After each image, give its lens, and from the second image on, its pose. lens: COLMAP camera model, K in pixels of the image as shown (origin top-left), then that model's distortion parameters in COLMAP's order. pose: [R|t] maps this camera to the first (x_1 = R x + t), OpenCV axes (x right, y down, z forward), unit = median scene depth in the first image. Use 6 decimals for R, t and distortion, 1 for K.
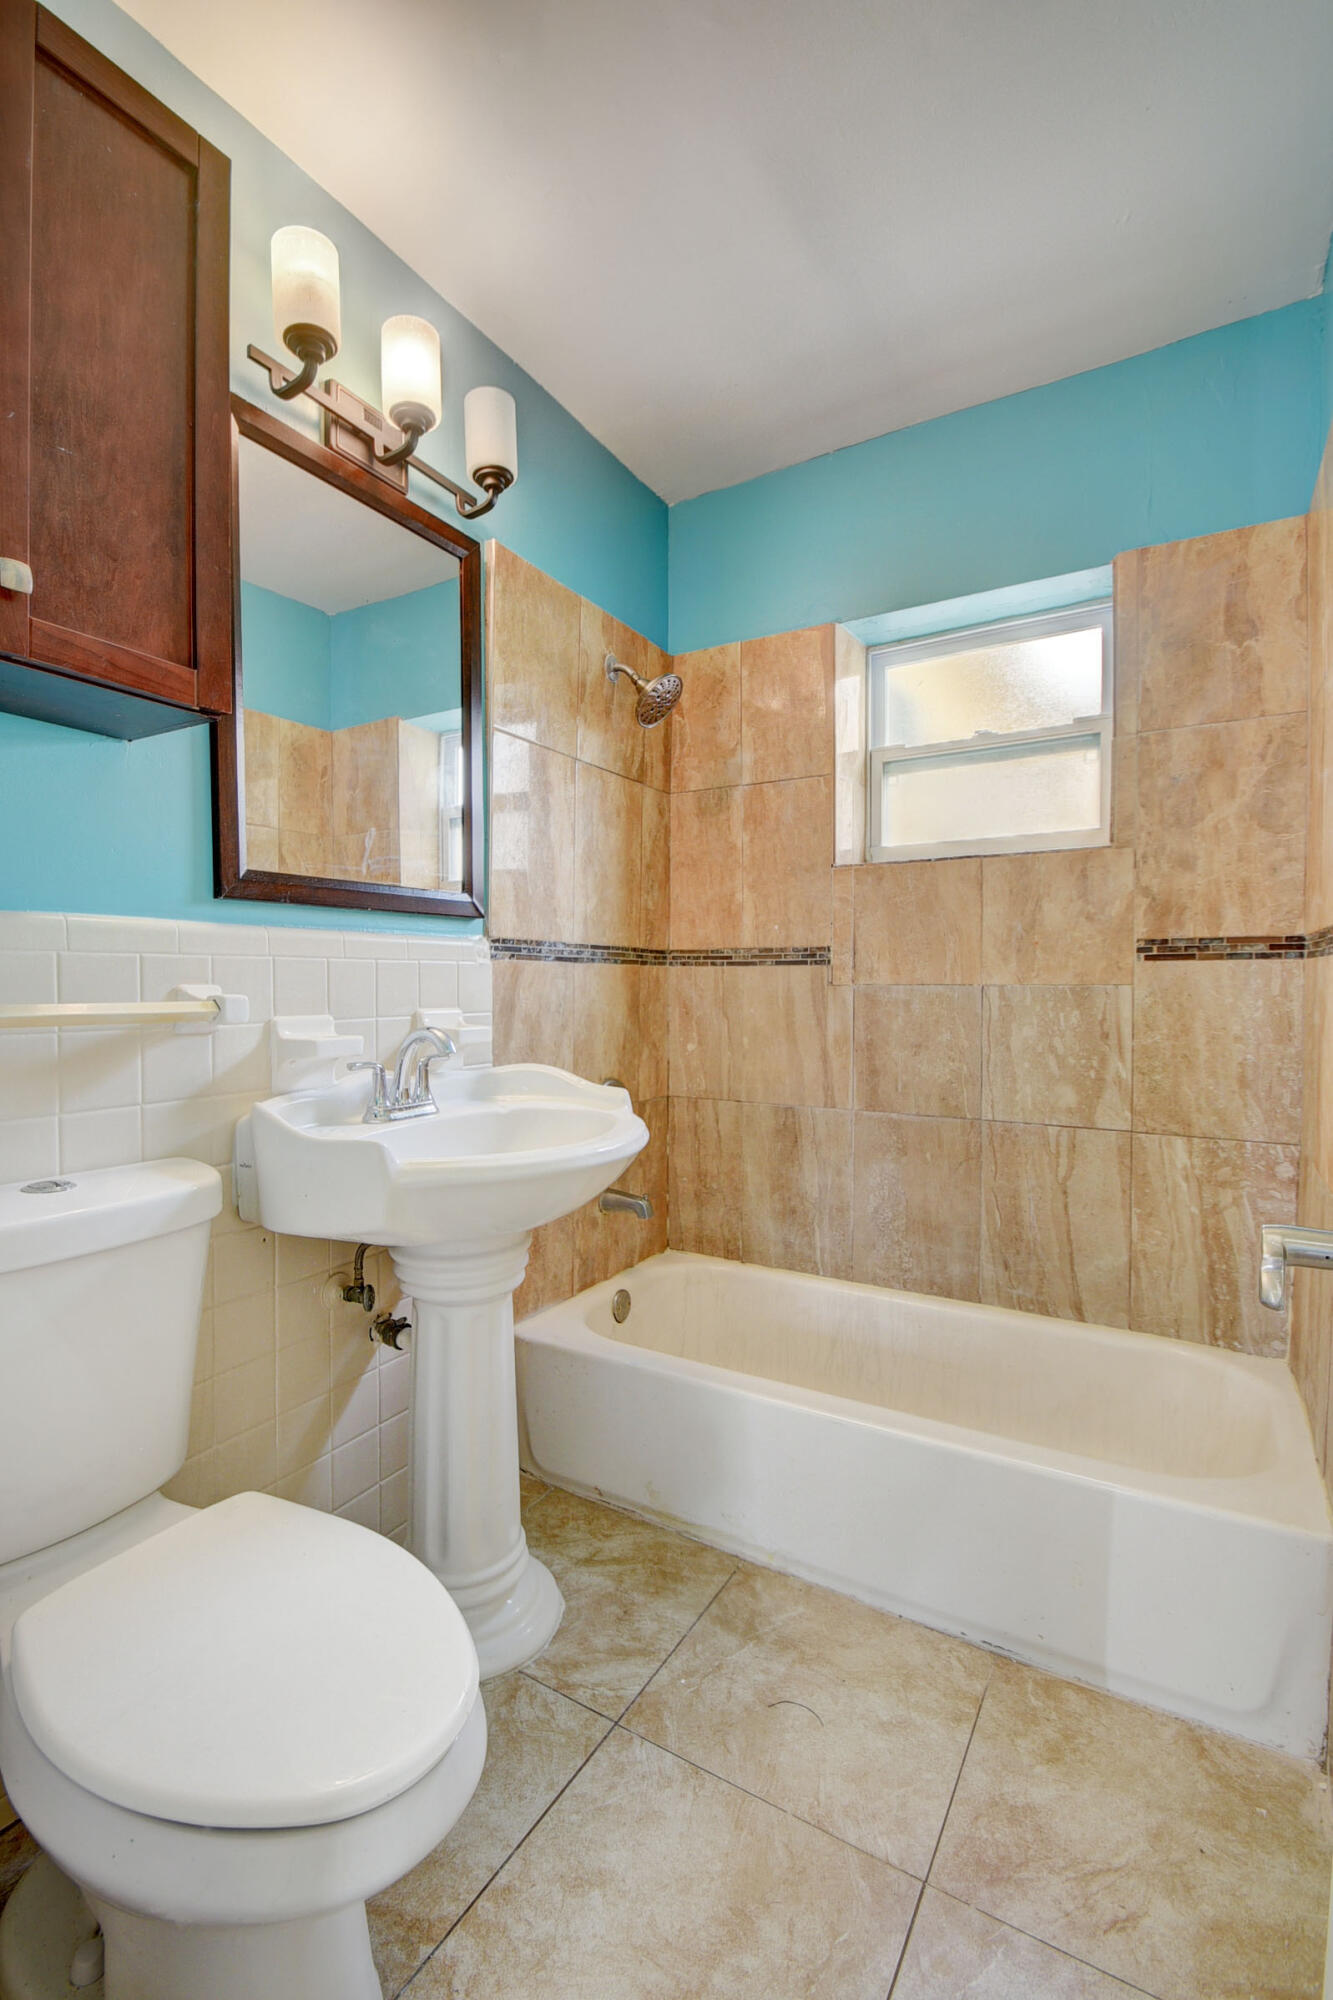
lens RADIAL K [[893.8, 0, 631.2], [0, 893.8, 1009.1], [0, 0, 1]] dist [0.020430, -0.017781]
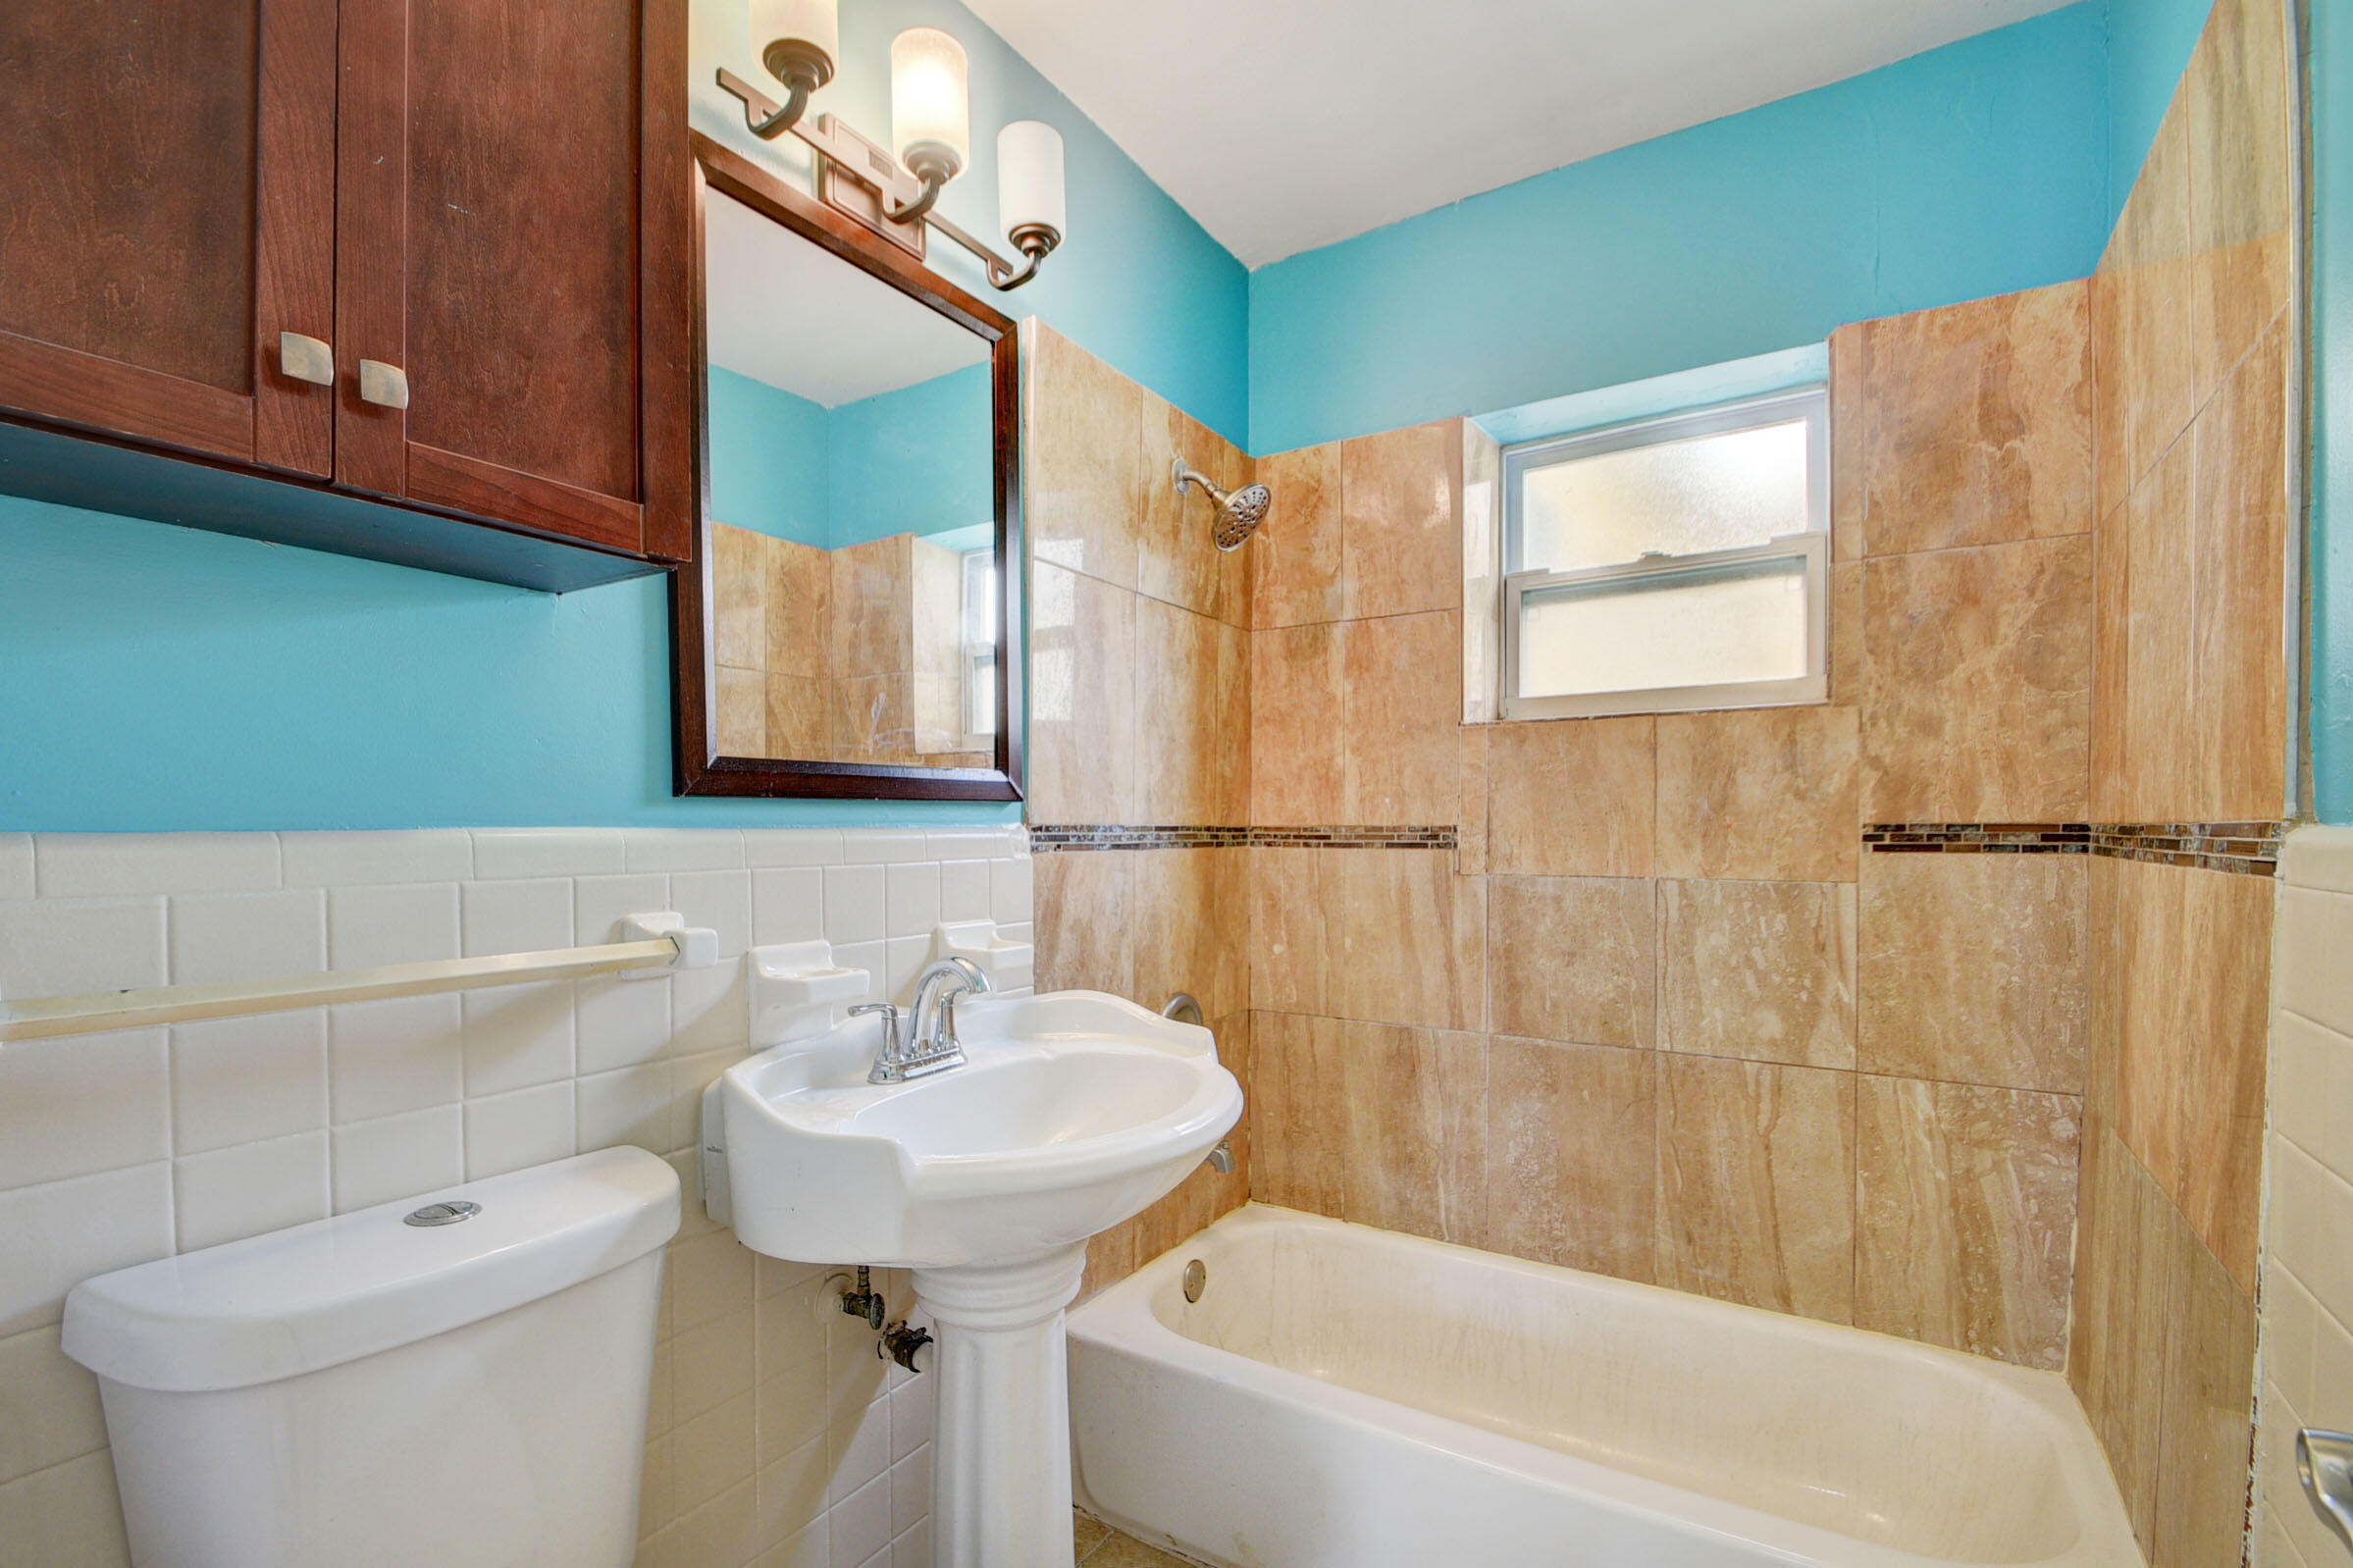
lens RADIAL K [[1045.9, 0, 1165.3], [0, 1045.9, 856.1], [0, 0, 1]] dist [0.017342, -0.019711]
pose [[0.999890, -0.002513, -0.014585, -0.026670], [0.002494, 0.999996, -0.001369, -0.052041], [0.014588, 0.001332, 0.999893, 0.088083]]
